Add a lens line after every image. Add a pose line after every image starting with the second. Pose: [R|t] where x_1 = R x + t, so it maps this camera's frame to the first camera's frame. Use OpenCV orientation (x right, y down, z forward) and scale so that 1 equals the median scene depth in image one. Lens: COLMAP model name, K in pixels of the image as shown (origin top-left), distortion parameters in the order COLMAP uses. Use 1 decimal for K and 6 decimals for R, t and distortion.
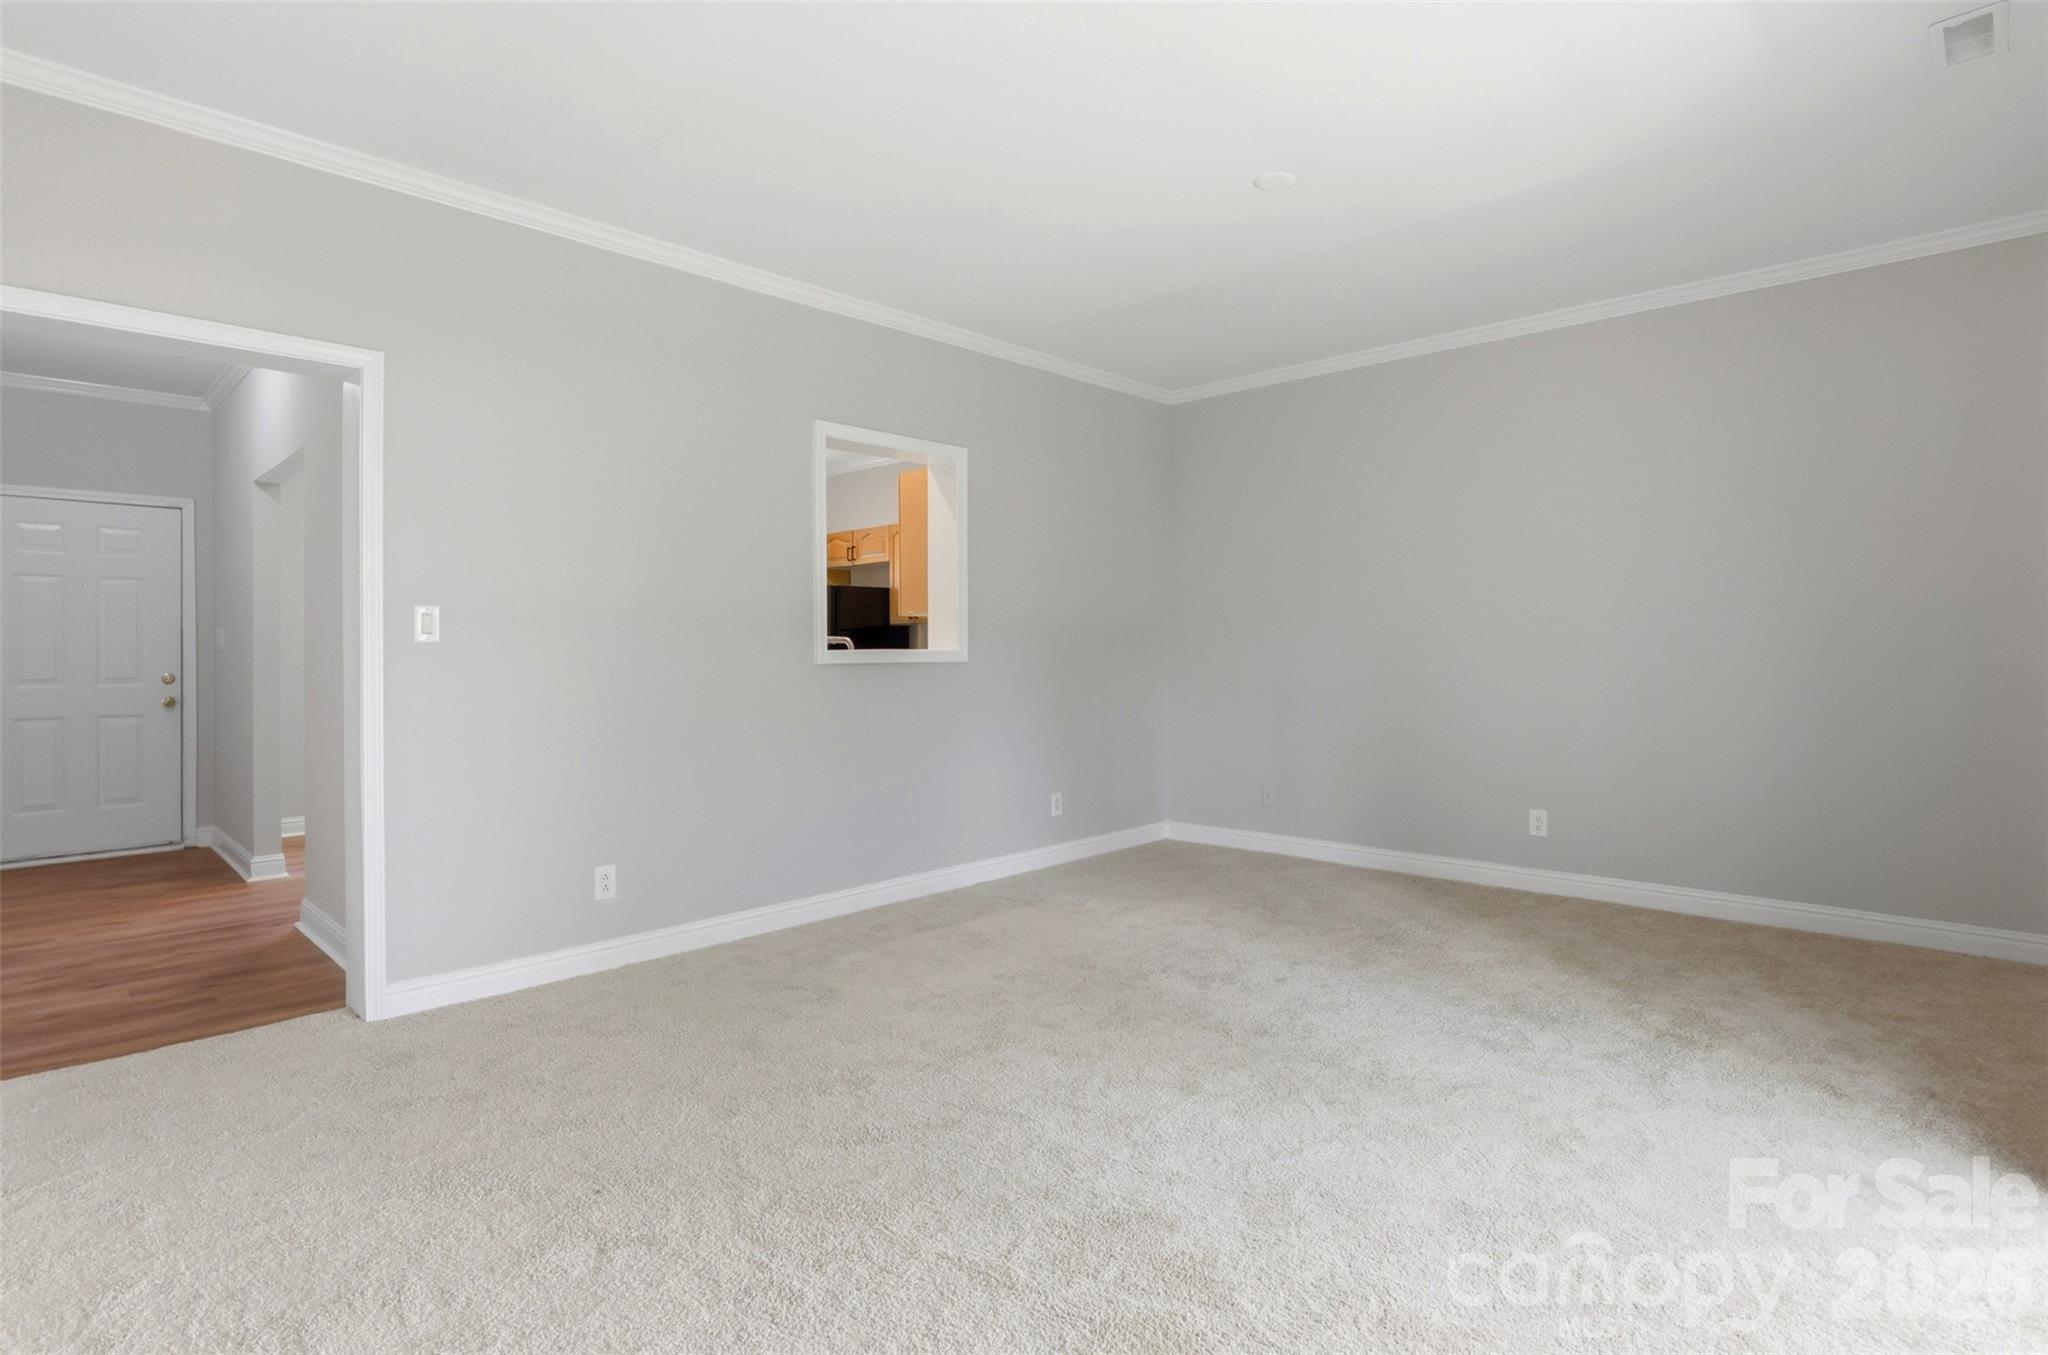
lens RADIAL K [[1010.5, 0, 1032.2], [0, 1010.5, 656.9], [0, 0, 1]] dist [-0.001446, -0.000417]
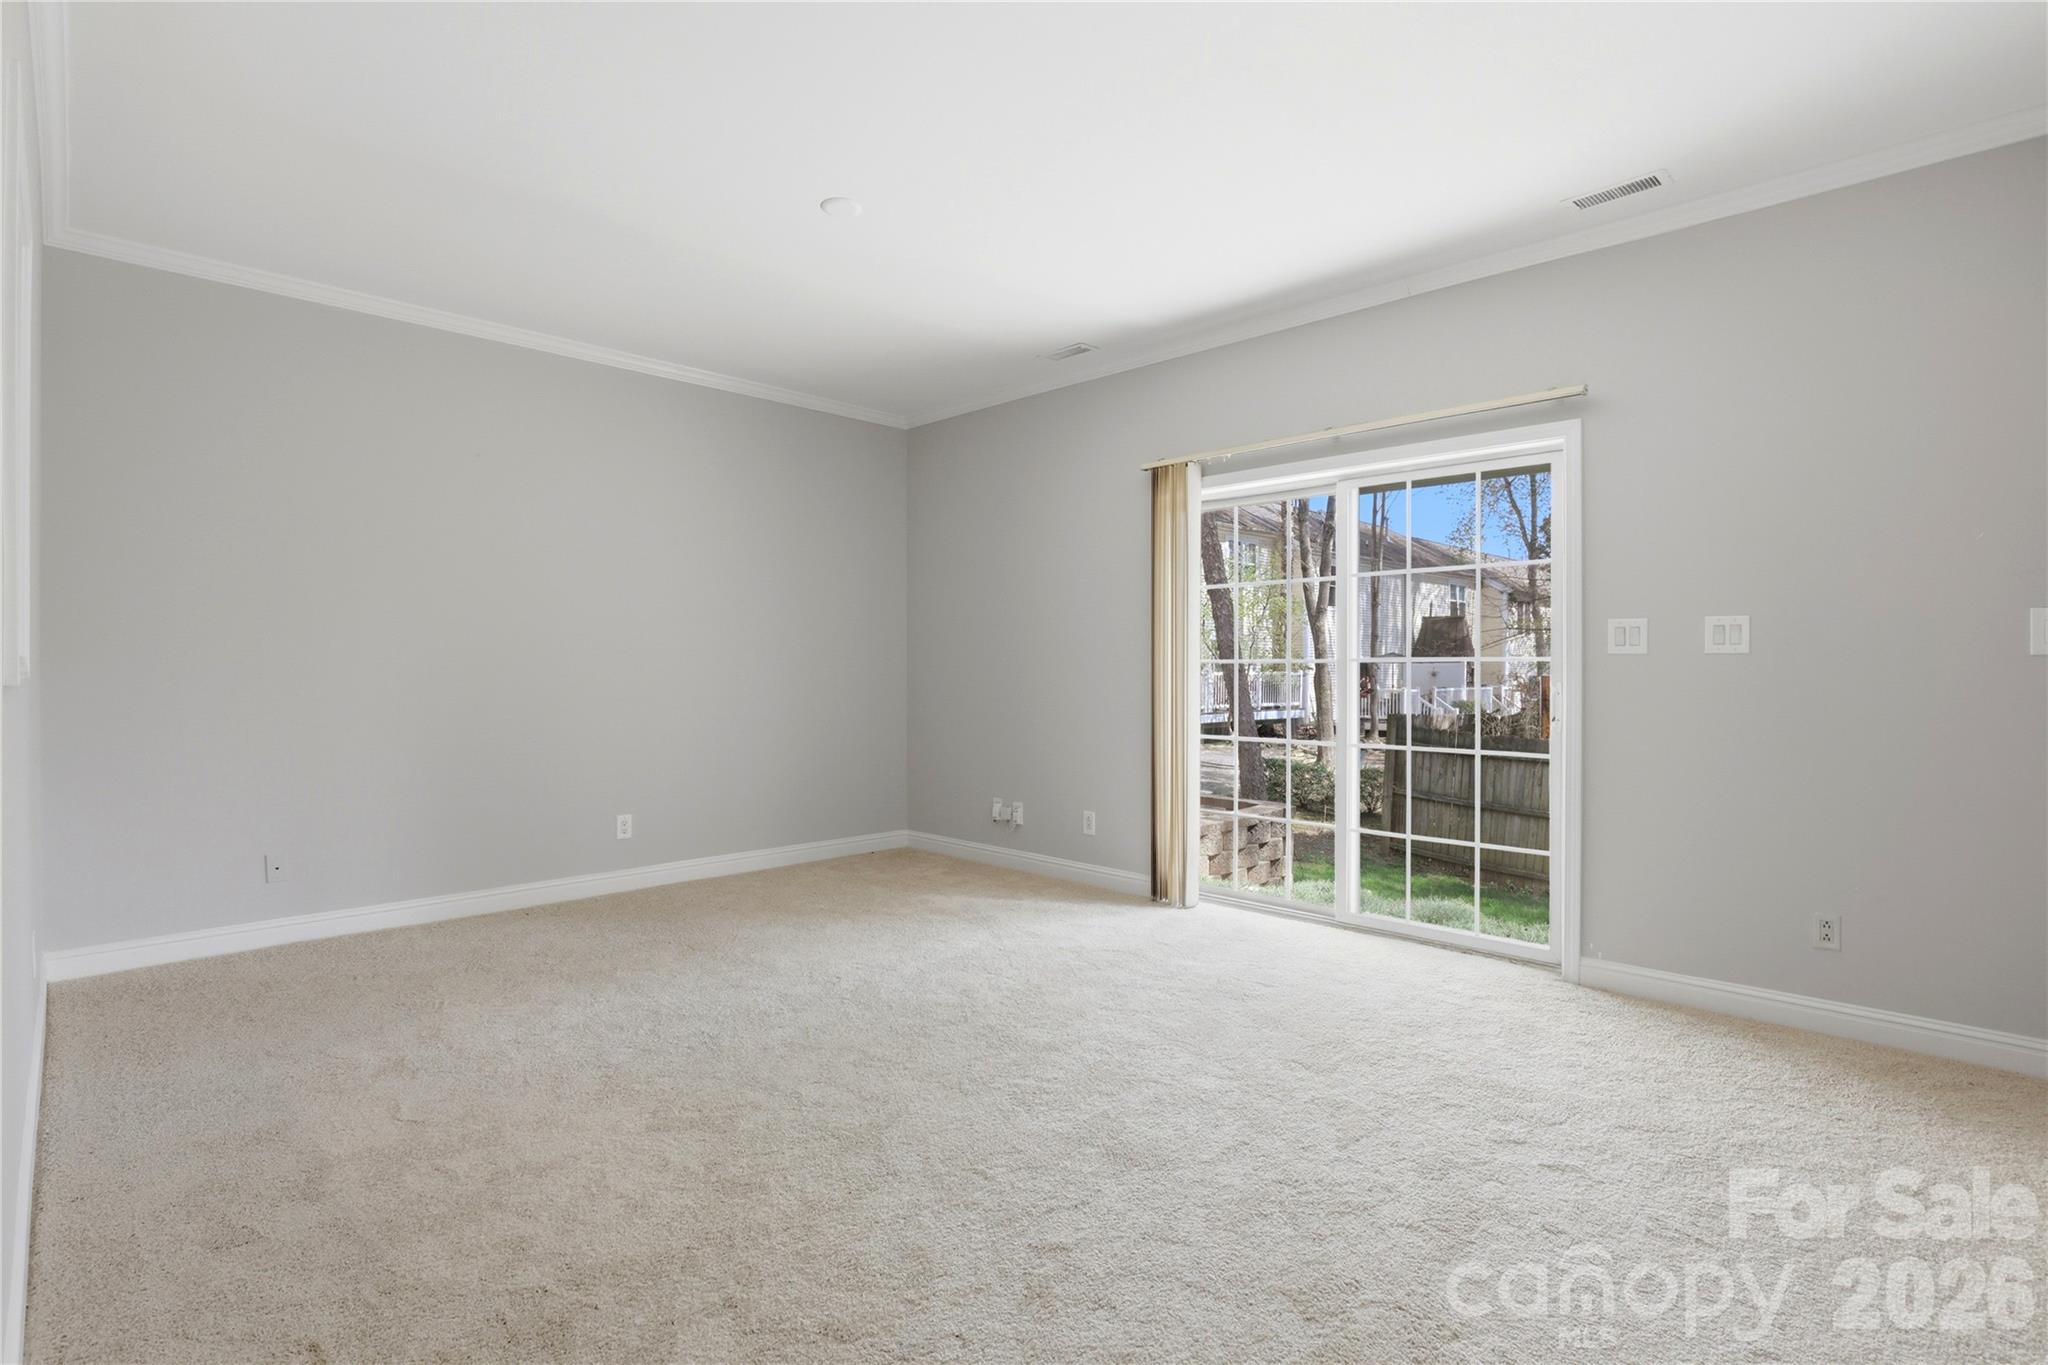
lens RADIAL K [[997.7, 0, 1010.8], [0, 997.7, 671.0], [0, 0, 1]] dist [-0.031300, 0.001122]
pose [[0.036215, 0.003596, 0.999338, -0.535915], [0.007173, 0.999967, -0.003858, 0.007058], [-0.999318, 0.007308, 0.036188, 0.557610]]
